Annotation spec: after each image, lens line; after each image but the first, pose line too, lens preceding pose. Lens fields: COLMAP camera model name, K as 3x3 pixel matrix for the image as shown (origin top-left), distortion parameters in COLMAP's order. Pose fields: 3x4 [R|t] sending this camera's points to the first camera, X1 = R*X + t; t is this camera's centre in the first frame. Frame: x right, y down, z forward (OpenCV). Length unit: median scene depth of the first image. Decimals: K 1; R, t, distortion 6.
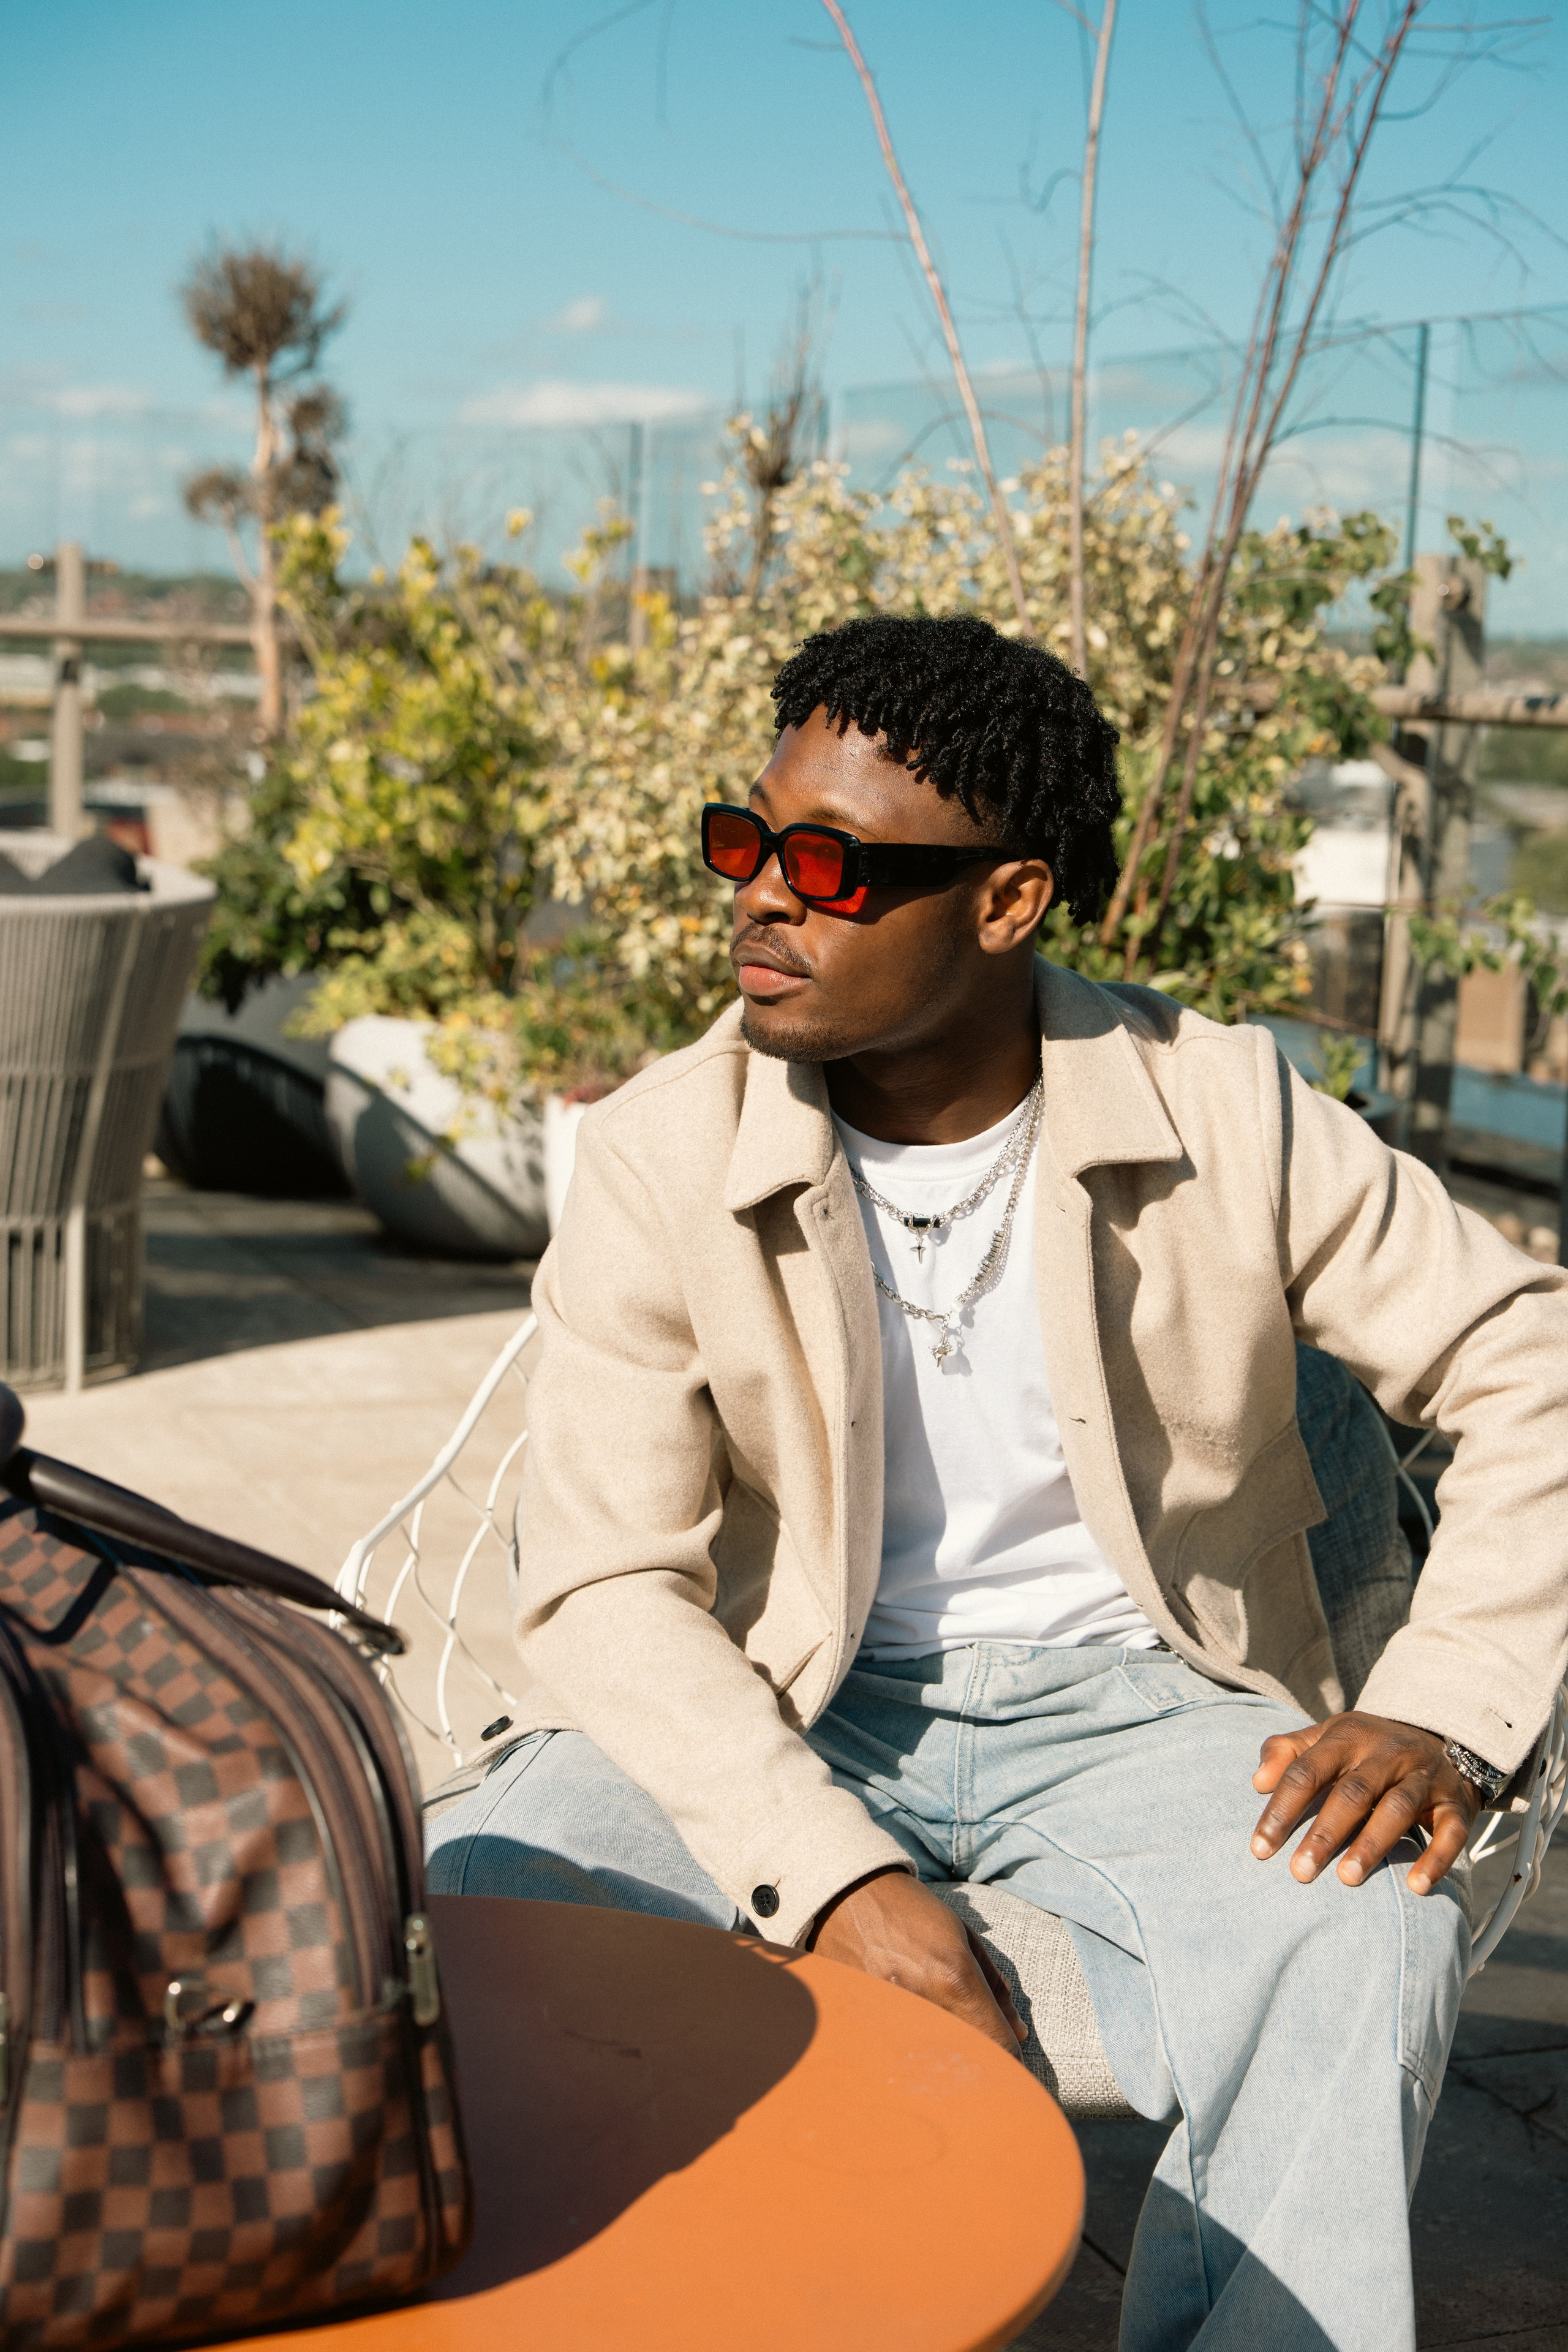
lens RADIAL K [[3695.2, 0, 780.3], [0, 3695.2, 1175.8], [0, 0, 1]] dist [-0.034258, 0.000000]
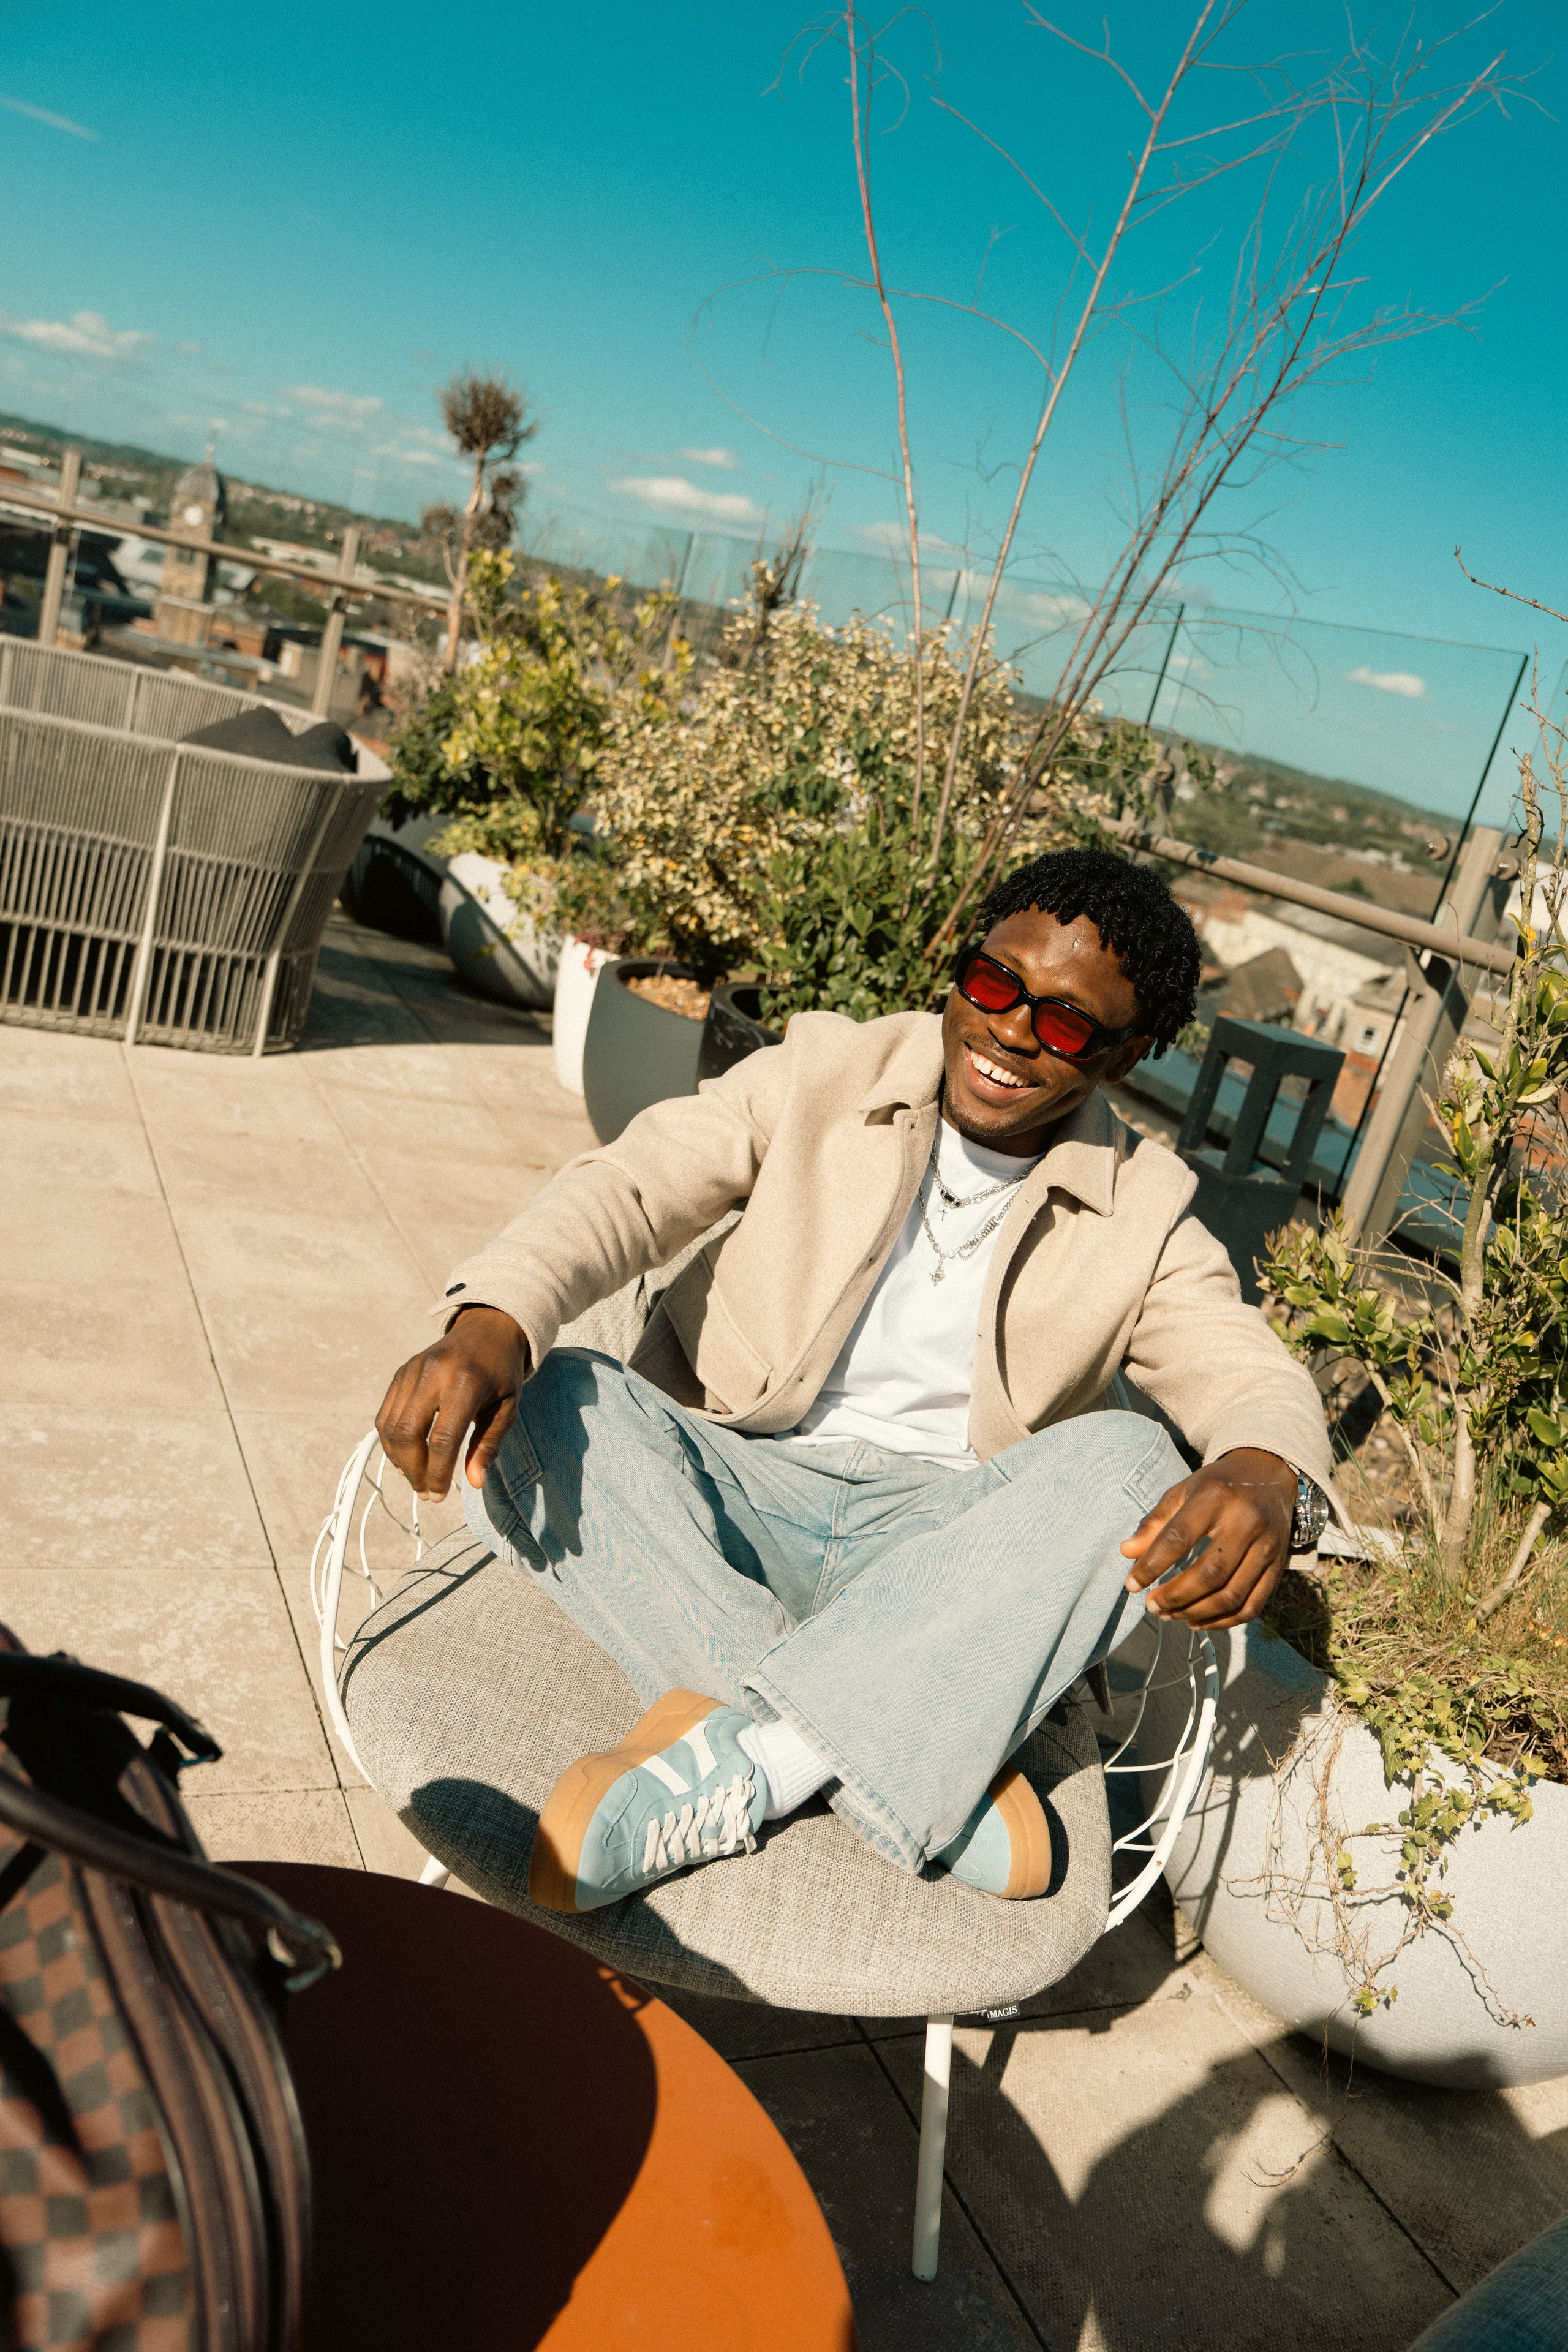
lens RADIAL K [[1825.9, 0, 794.5], [0, 1825.9, 1177.3], [0, 0, 1]] dist [-0.036108, -0.004635]
pose [[0.976878, 0.191911, 0.094227, -0.015869], [-0.203554, 0.969652, 0.135430, -0.042061], [-0.065377, -0.151479, 0.986296, 0.128667]]
